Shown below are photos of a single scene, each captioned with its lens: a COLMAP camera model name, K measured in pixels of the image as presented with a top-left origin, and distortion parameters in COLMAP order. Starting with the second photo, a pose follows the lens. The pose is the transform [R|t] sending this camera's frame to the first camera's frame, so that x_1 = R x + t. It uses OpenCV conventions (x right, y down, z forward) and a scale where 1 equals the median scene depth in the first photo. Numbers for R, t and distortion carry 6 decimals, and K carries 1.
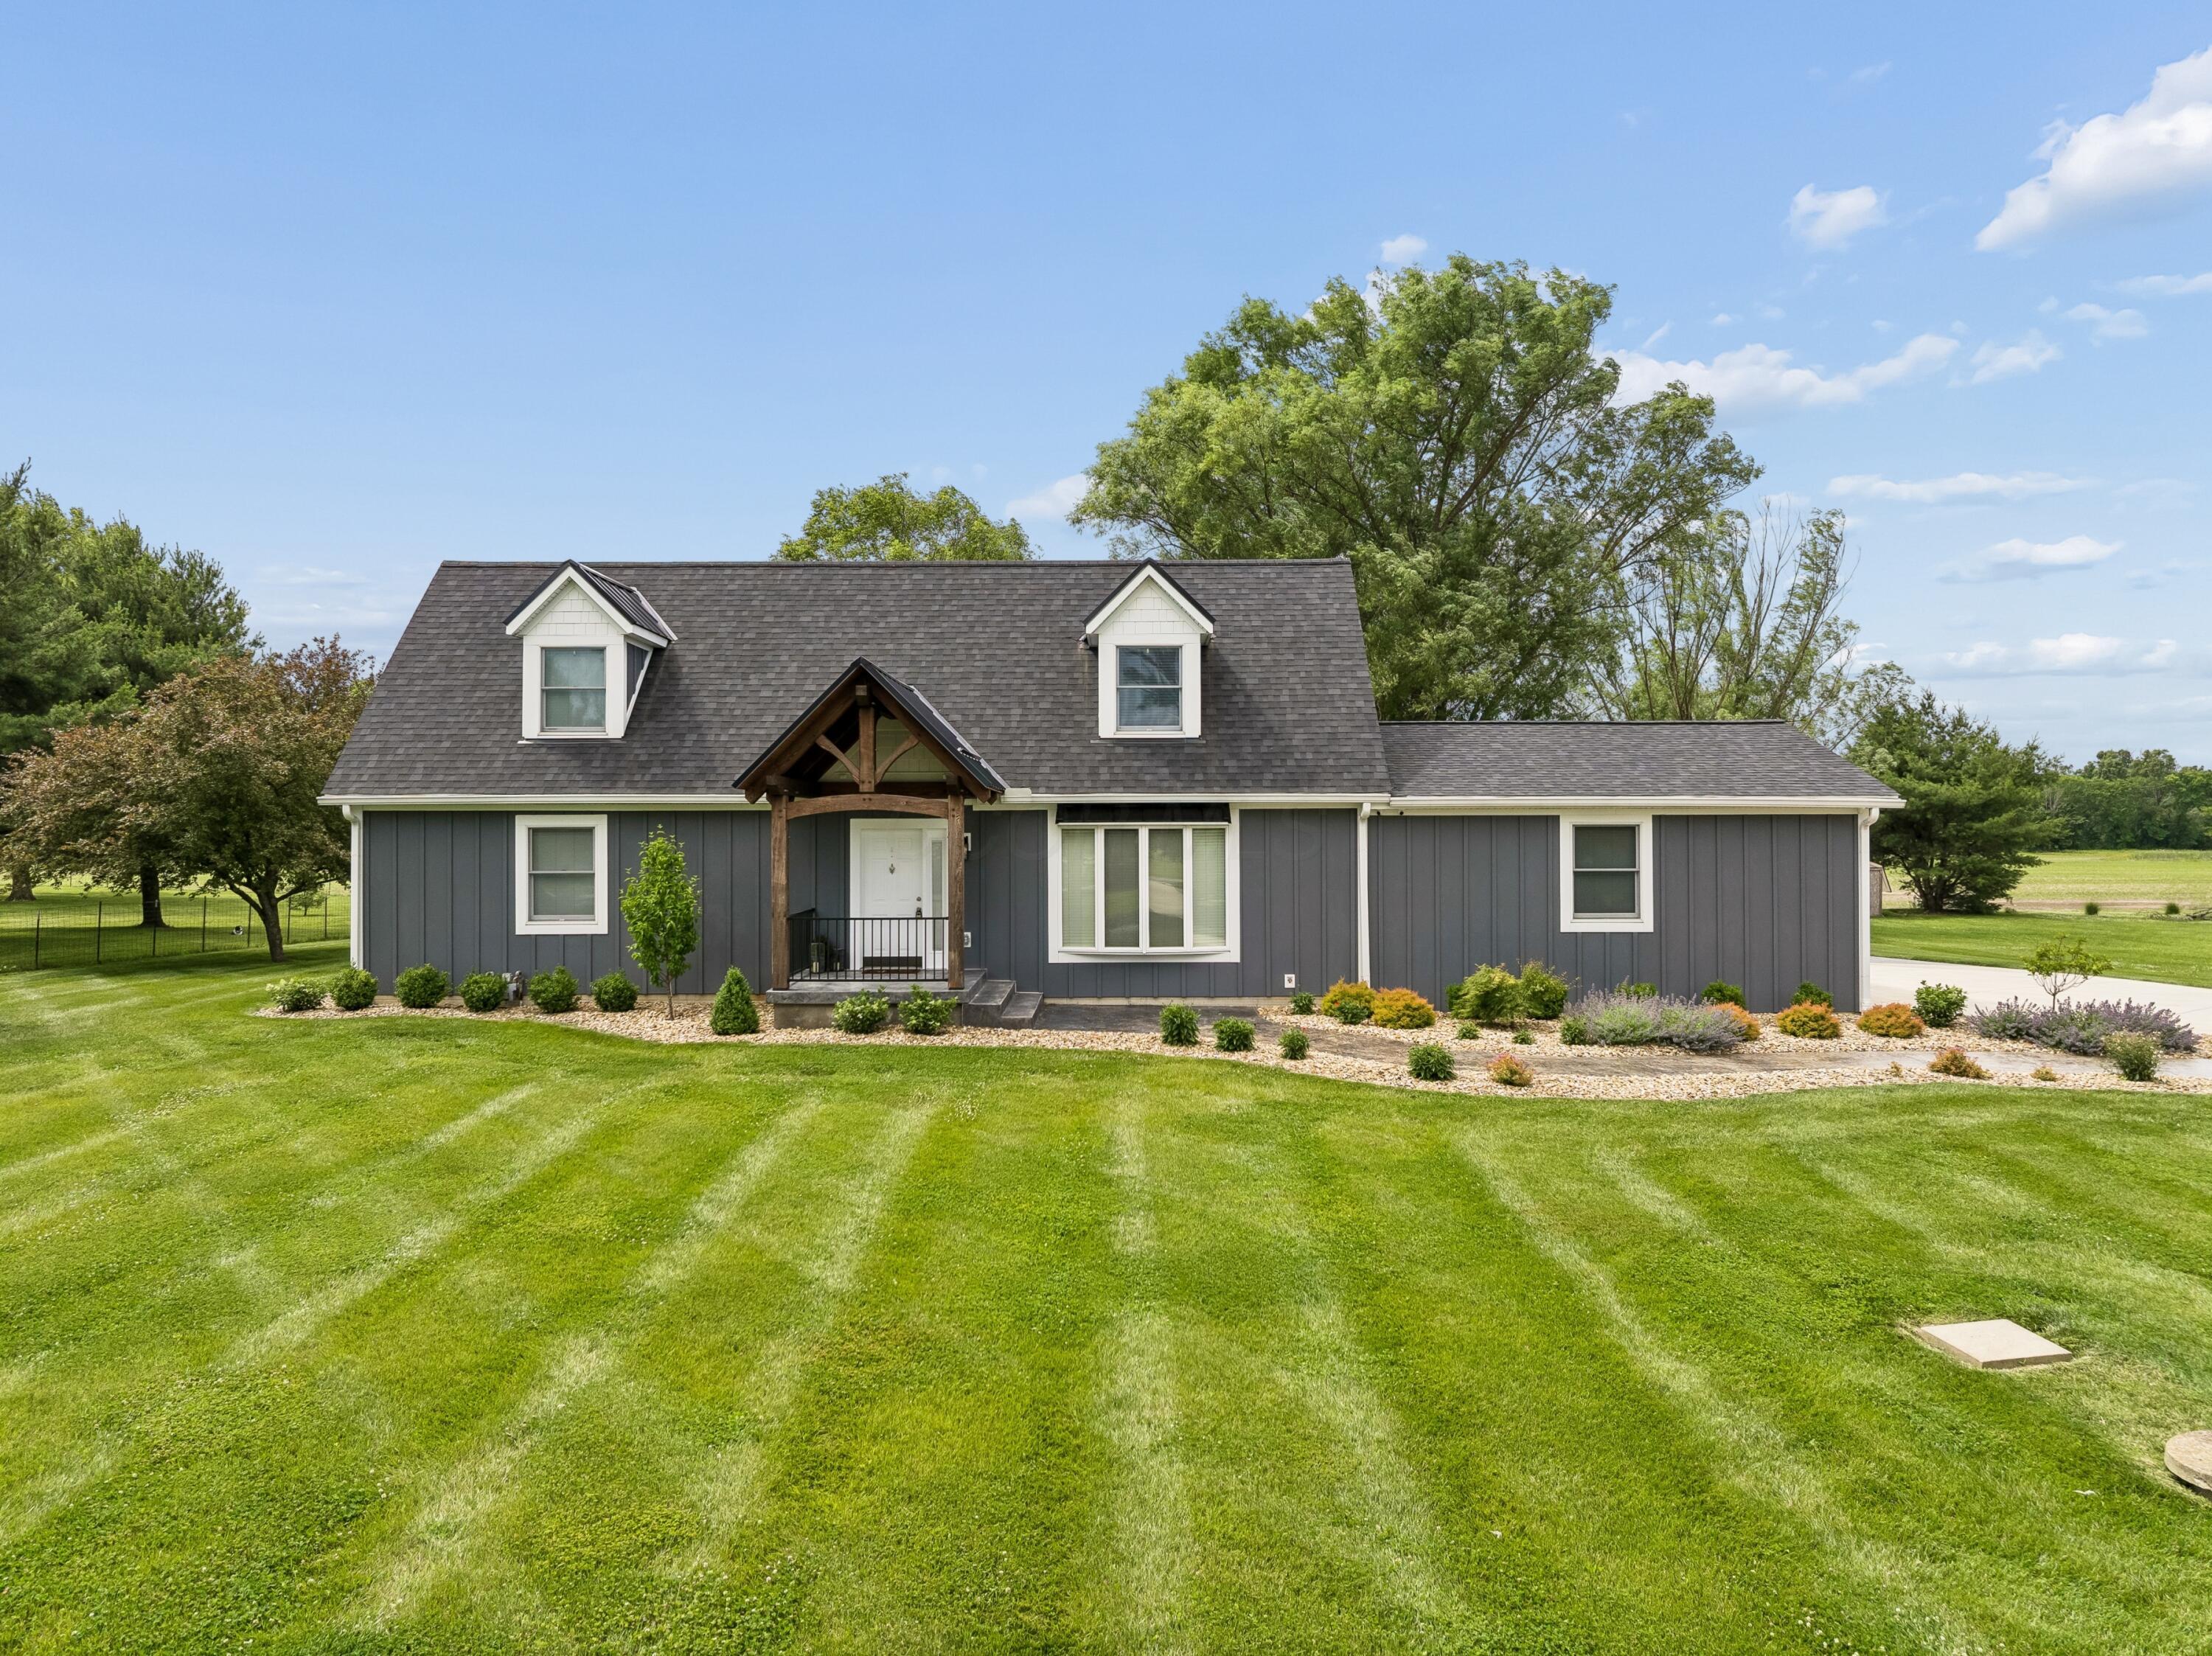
lens RADIAL K [[1522.9, 0, 1097.0], [0, 1522.9, 828.4], [0, 0, 1]] dist [0.018279, 0.001068]
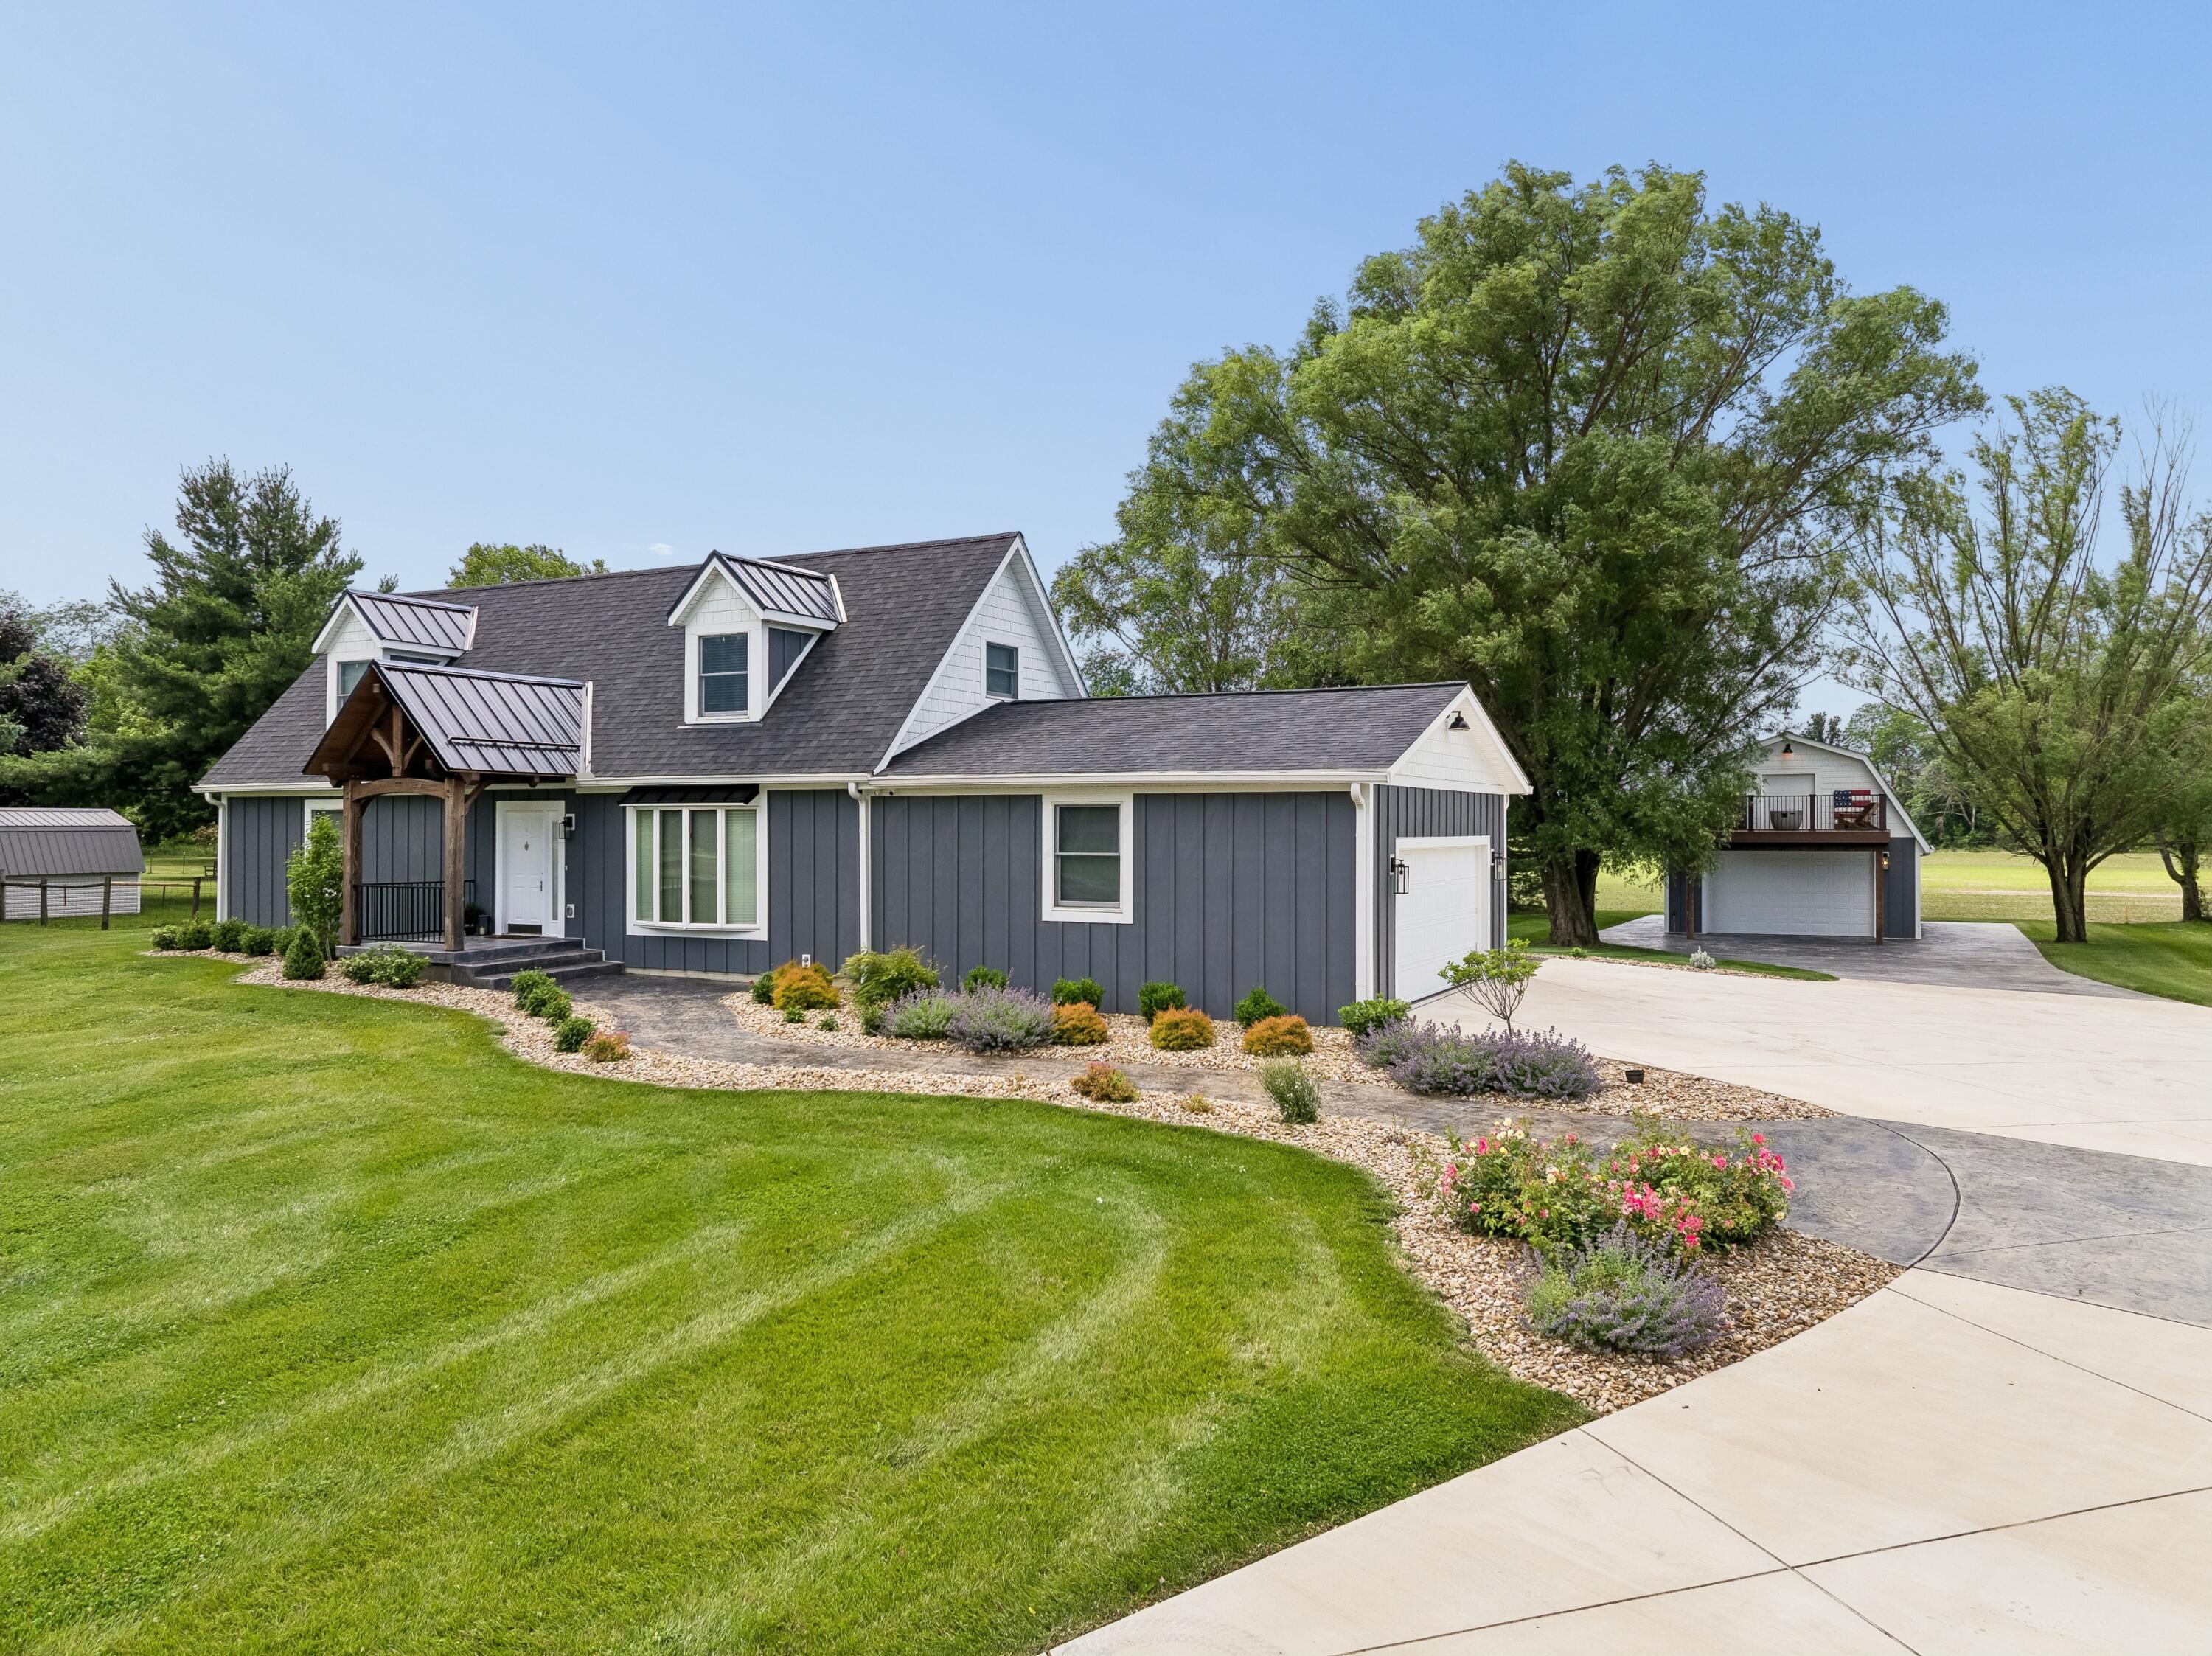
lens RADIAL K [[1522.9, 0, 1103.4], [0, 1522.9, 815.2], [0, 0, 1]] dist [0.018279, 0.001068]
pose [[0.885880, -0.000425, -0.463915, 0.763807], [-0.002525, 0.999980, -0.005738, 0.009304], [0.463908, 0.006255, 0.885861, 0.204422]]
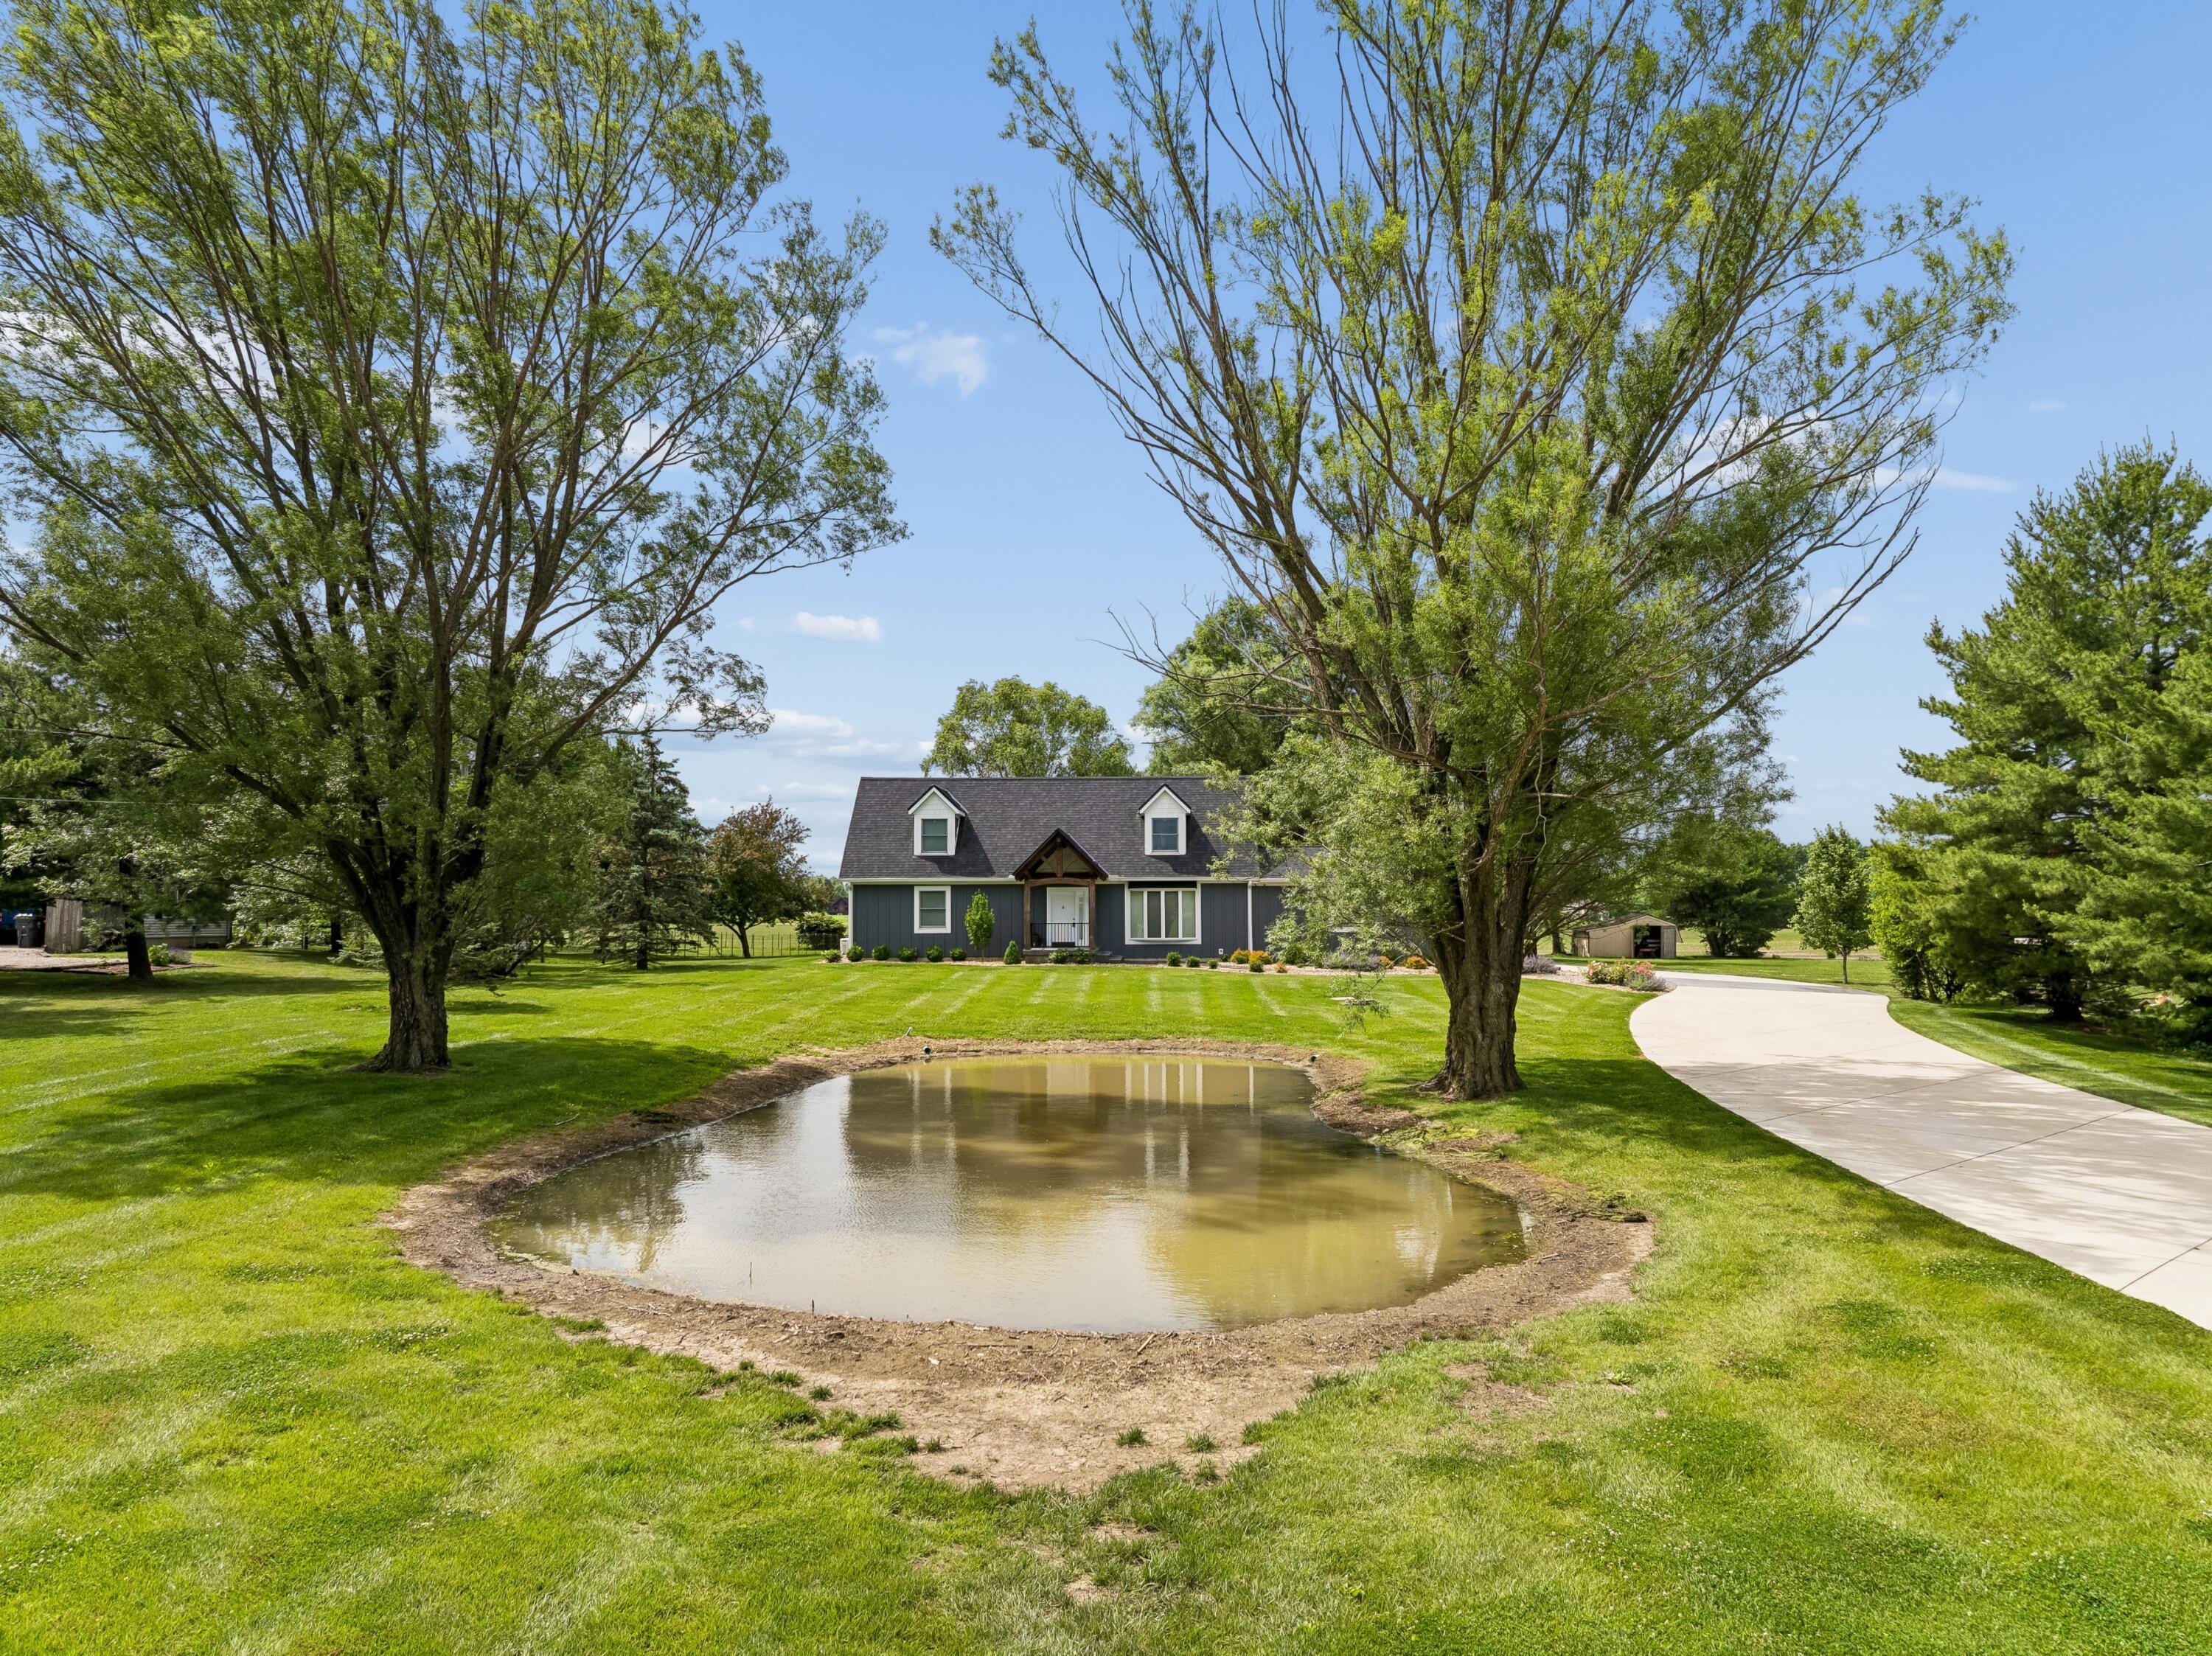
lens RADIAL K [[1522.9, 0, 1114.7], [0, 1522.9, 827.7], [0, 0, 1]] dist [0.018279, 0.001068]
pose [[0.999707, -0.002385, -0.024106, 0.011780], [0.001085, 0.998552, -0.053786, 0.030525], [0.024199, 0.053744, 0.998261, -1.520875]]
